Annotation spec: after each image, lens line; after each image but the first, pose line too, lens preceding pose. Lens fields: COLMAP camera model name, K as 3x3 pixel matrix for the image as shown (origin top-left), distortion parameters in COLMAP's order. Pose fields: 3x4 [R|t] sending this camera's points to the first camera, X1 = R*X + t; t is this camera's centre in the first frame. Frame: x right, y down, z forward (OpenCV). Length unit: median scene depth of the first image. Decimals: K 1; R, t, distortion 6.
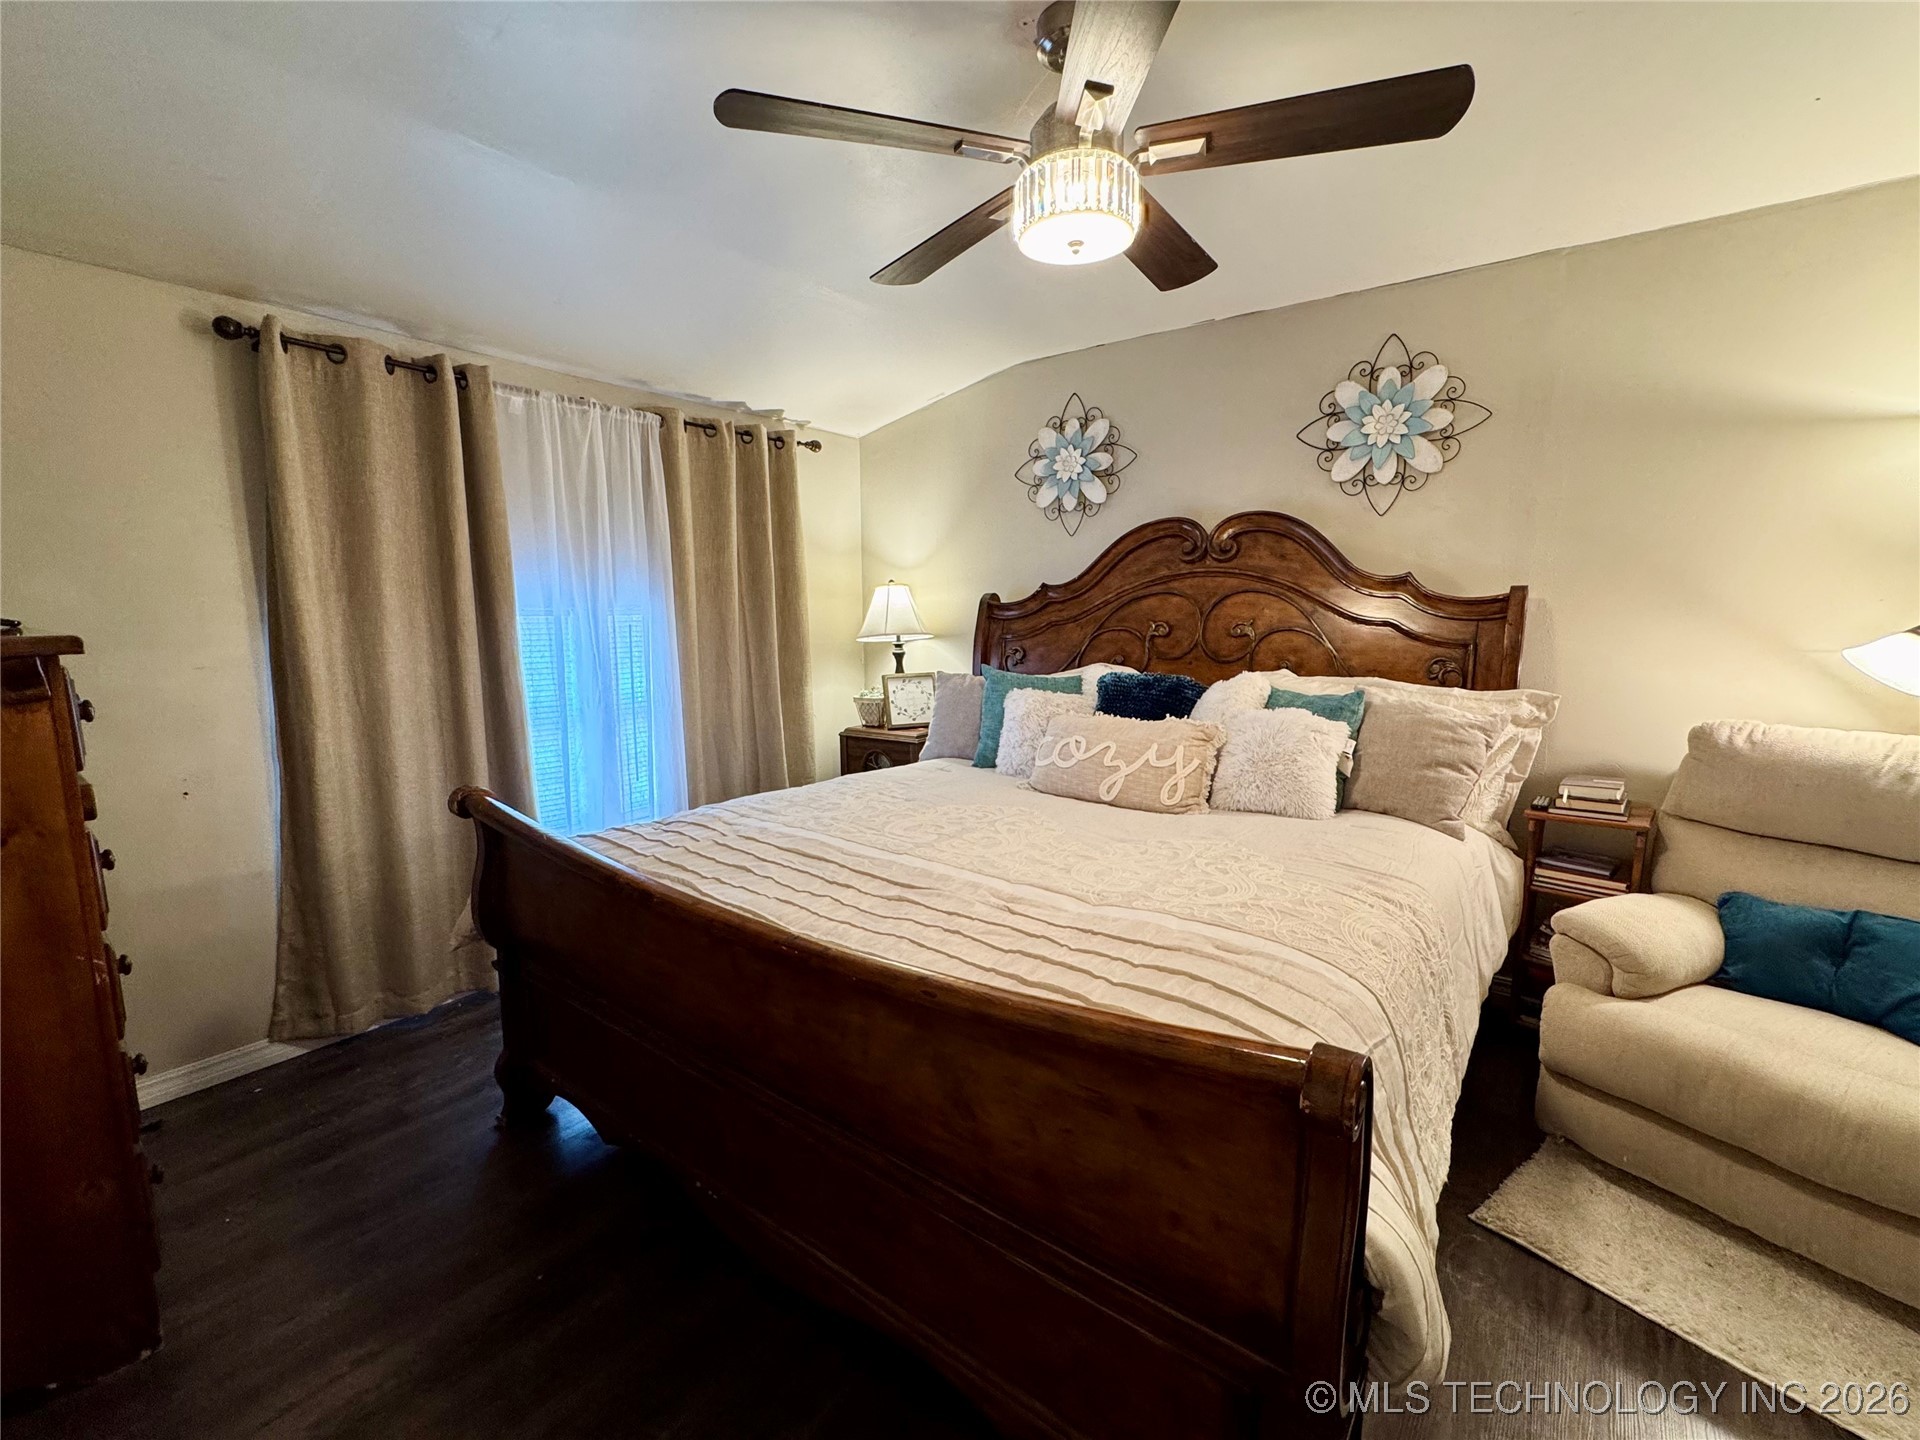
lens RADIAL K [[823.3, 0, 960.8], [0, 823.3, 713.9], [0, 0, 1]] dist [-0.000797, -0.000322]
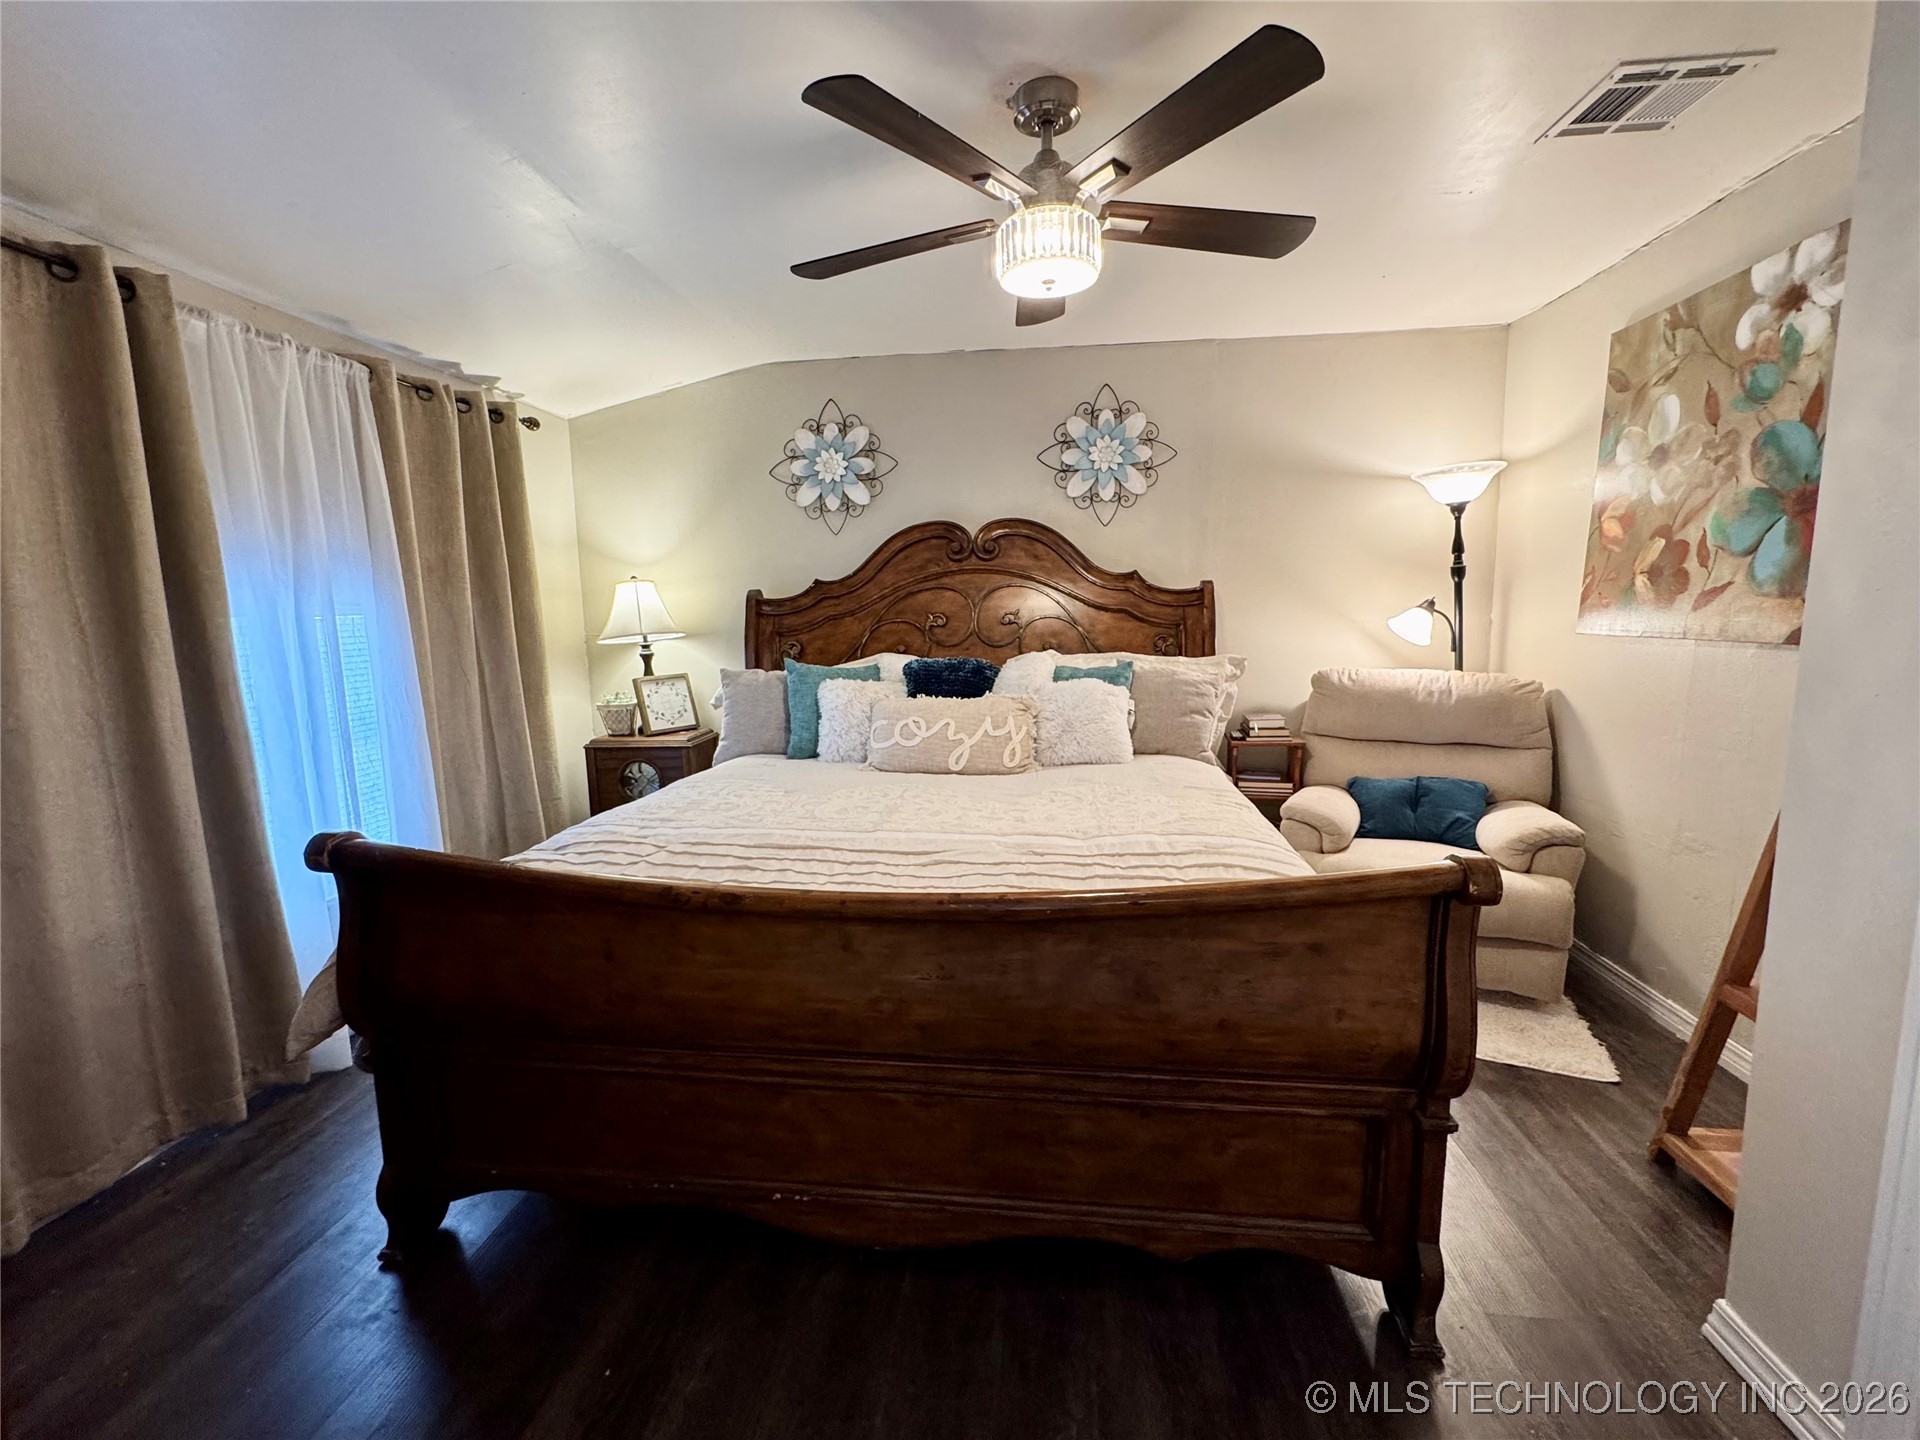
lens RADIAL K [[807.5, 0, 959.3], [0, 807.5, 715.6], [0, 0, 1]] dist [0.000563, -0.000006]
pose [[0.862251, -0.078645, 0.500339, -0.333174], [0.080039, 0.996616, 0.018718, 0.009738], [-0.500117, 0.023907, 0.865627, 0.040680]]
